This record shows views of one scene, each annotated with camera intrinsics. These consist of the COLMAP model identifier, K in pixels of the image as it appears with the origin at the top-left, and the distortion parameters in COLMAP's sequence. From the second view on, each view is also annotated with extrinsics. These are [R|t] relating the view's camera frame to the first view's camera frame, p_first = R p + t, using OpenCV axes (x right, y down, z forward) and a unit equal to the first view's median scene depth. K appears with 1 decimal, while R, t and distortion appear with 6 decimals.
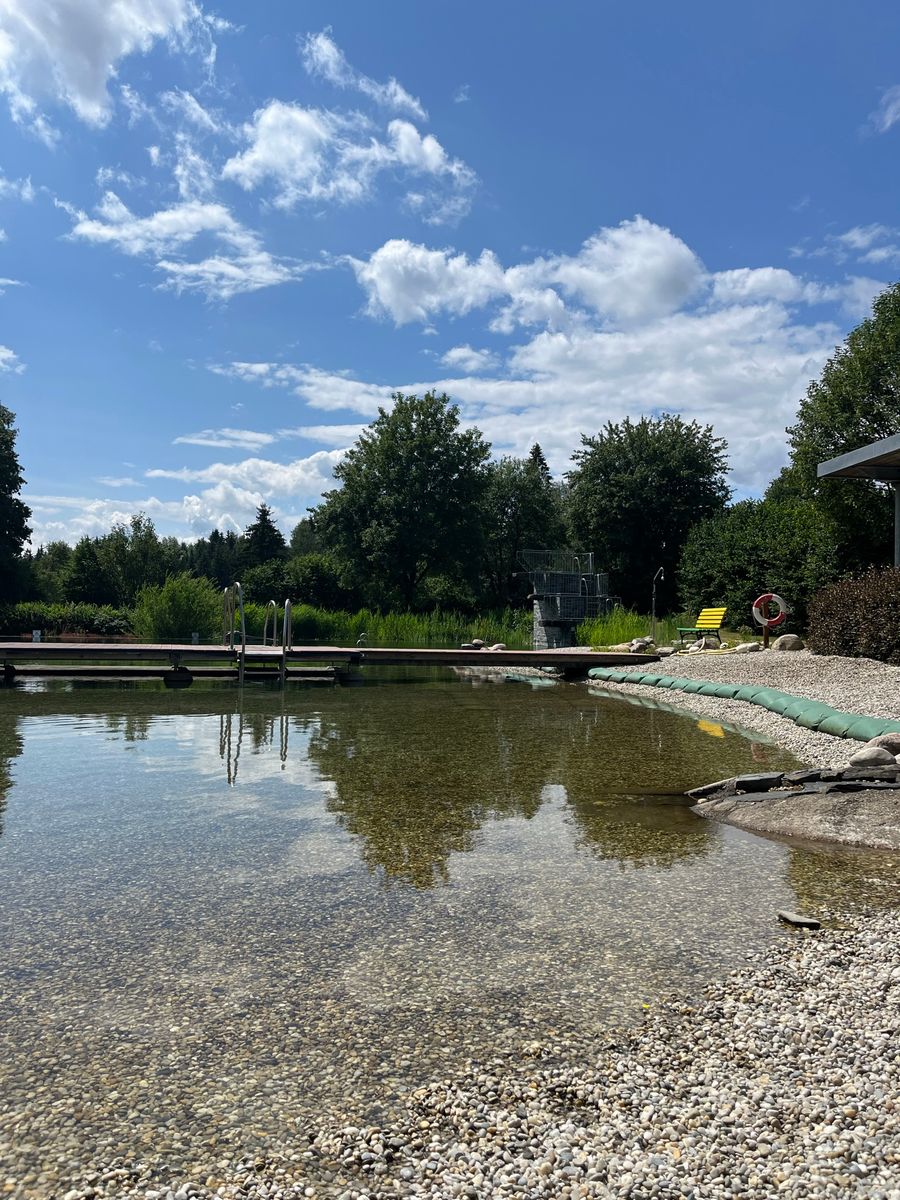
lens RADIAL K [[903.6, 0, 452.5], [0, 903.6, 595.1], [0, 0, 1]] dist [0.009810, 0.001288]
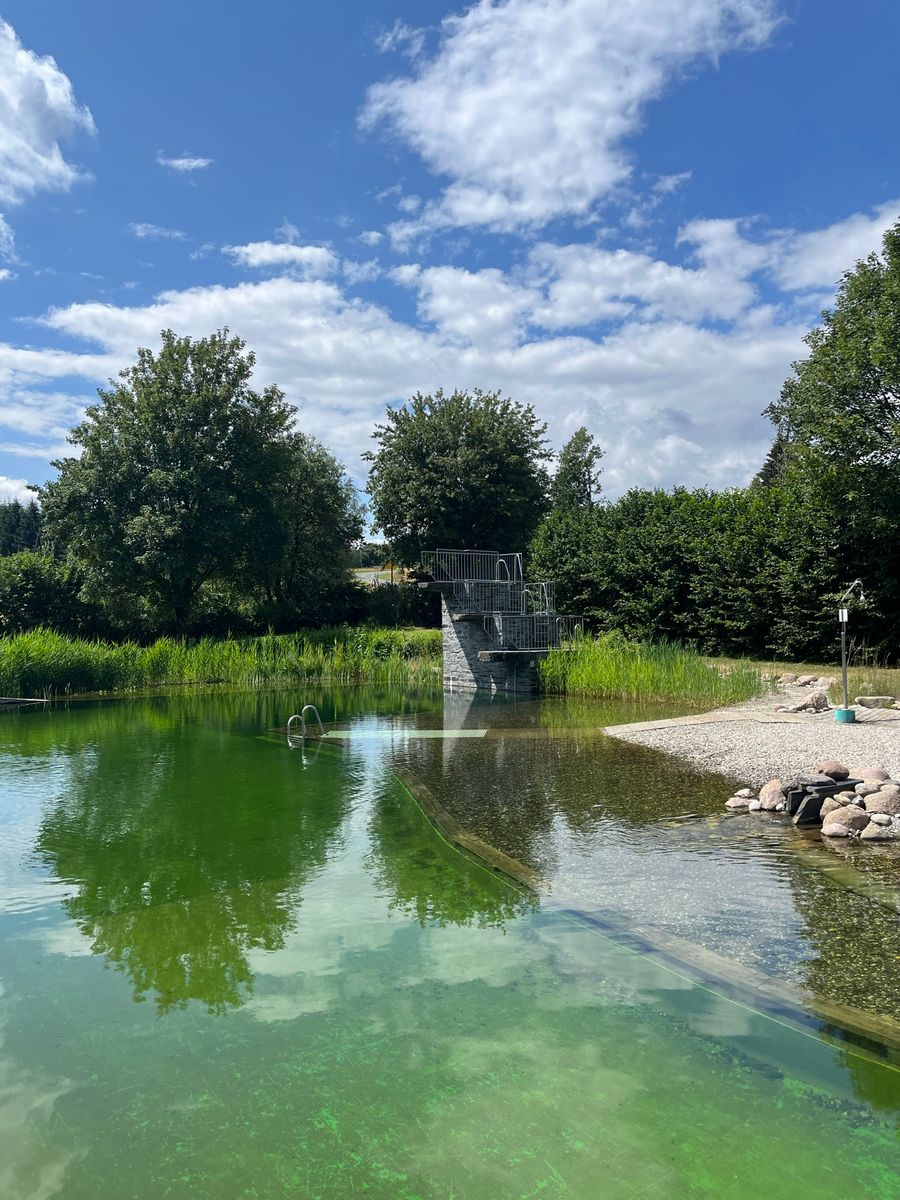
lens RADIAL K [[903.6, 0, 446.7], [0, 903.6, 592.7], [0, 0, 1]] dist [0.009810, 0.001288]
pose [[0.934946, -0.014868, 0.354480, -0.108420], [0.014839, 0.999886, 0.002801, -0.012736], [-0.354481, 0.002641, 0.935060, 0.242688]]
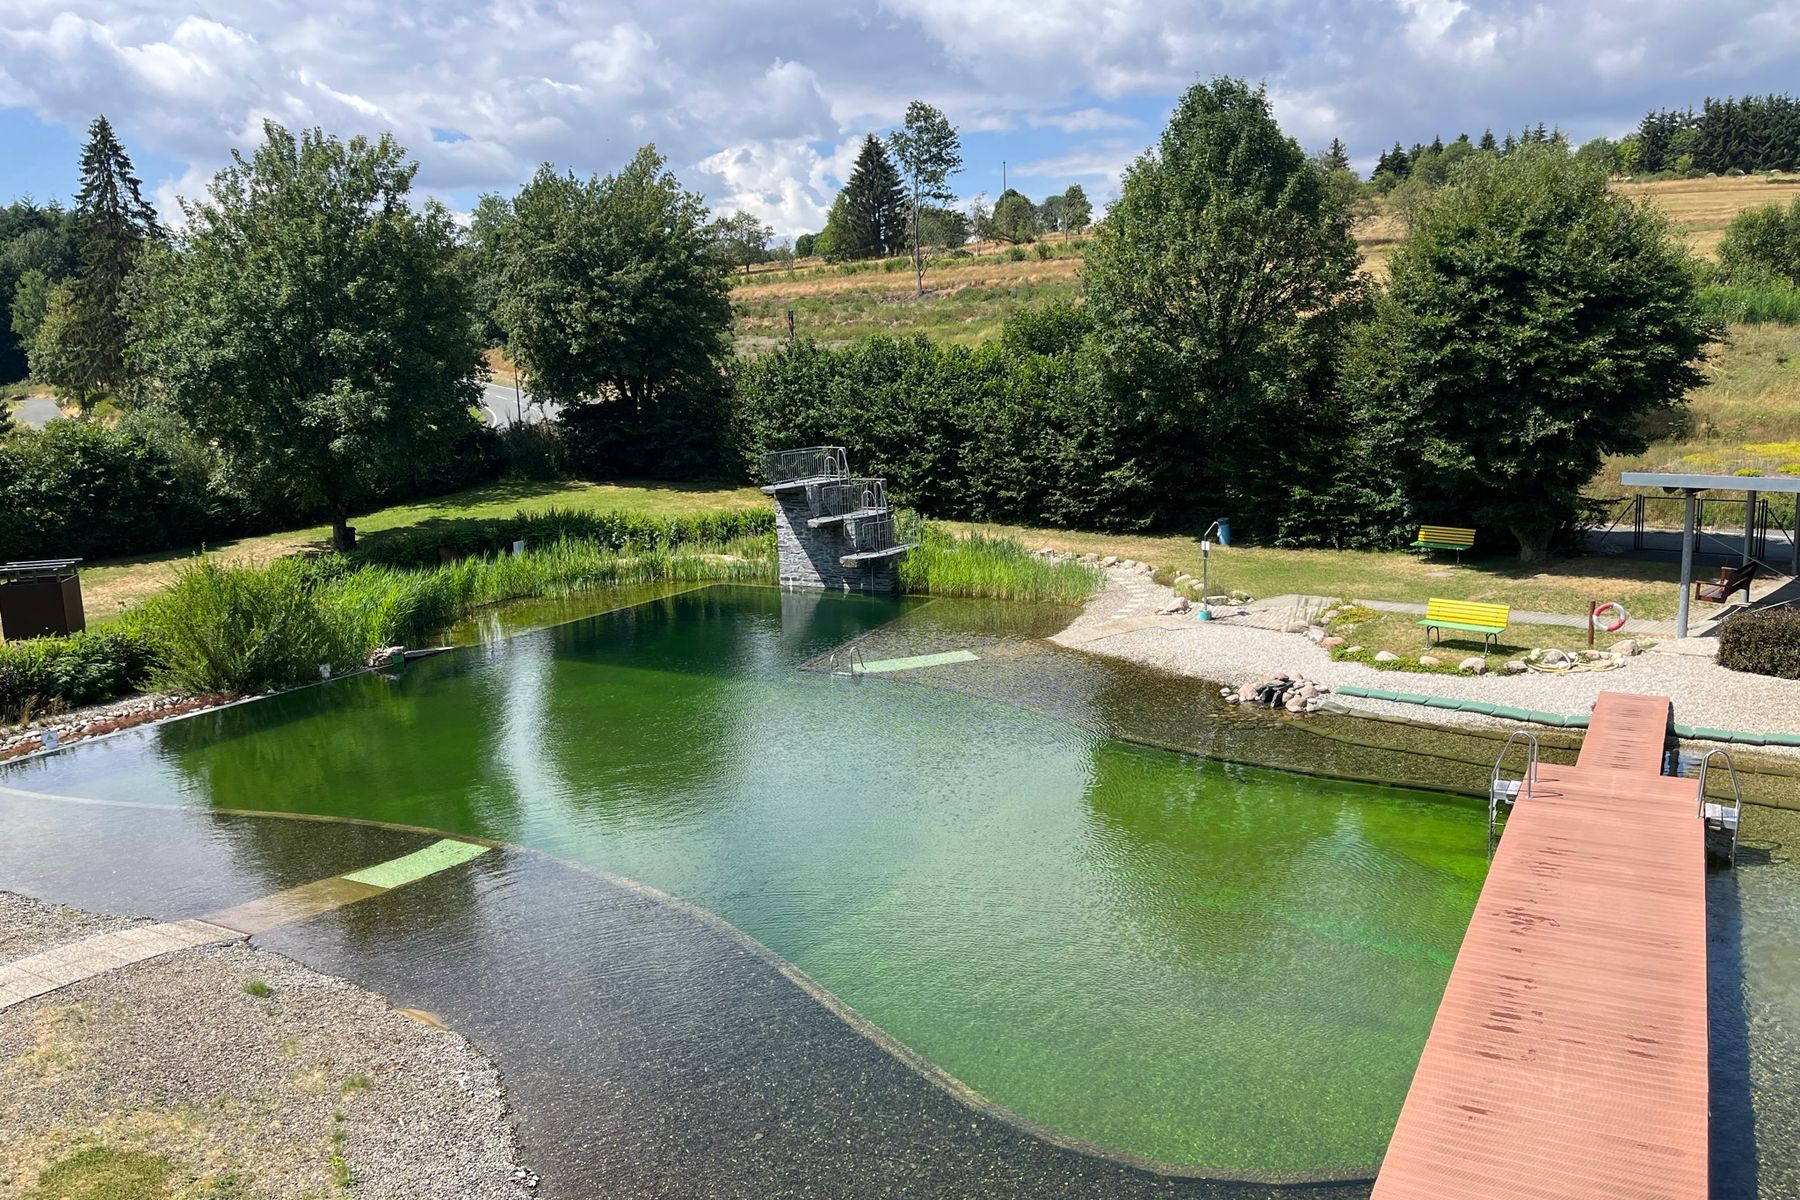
lens RADIAL K [[1367.1, 0, 901.5], [0, 1367.1, 607.6], [0, 0, 1]] dist [0.011176, -0.003635]
pose [[0.715299, -0.166252, 0.678755, -0.400419], [0.023561, 0.976474, 0.214346, -0.108371], [-0.698422, -0.137329, 0.702387, 0.129148]]
